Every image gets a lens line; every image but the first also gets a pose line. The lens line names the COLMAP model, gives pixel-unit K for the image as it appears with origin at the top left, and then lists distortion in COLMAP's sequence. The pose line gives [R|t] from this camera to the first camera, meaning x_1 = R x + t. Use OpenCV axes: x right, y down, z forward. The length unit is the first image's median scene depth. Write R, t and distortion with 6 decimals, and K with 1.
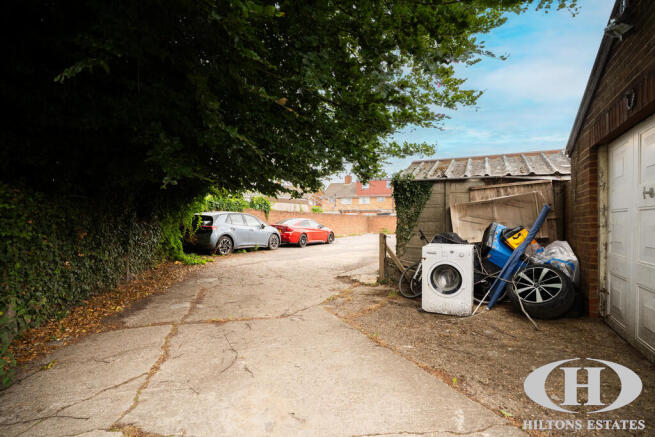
lens RADIAL K [[312.0, 0, 327.6], [0, 312.0, 221.7], [0, 0, 1]] dist [-0.005305, -0.000208]
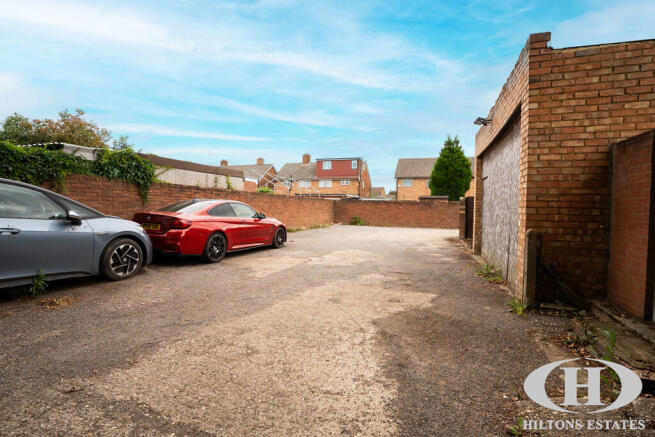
lens RADIAL K [[312.0, 0, 328.3], [0, 312.0, 217.5], [0, 0, 1]] dist [-0.005305, -0.000208]
pose [[0.989967, 0.006300, 0.141156, 0.017760], [-0.010437, 0.999537, 0.028592, 0.001590], [-0.140911, -0.029779, 0.989574, 0.459795]]
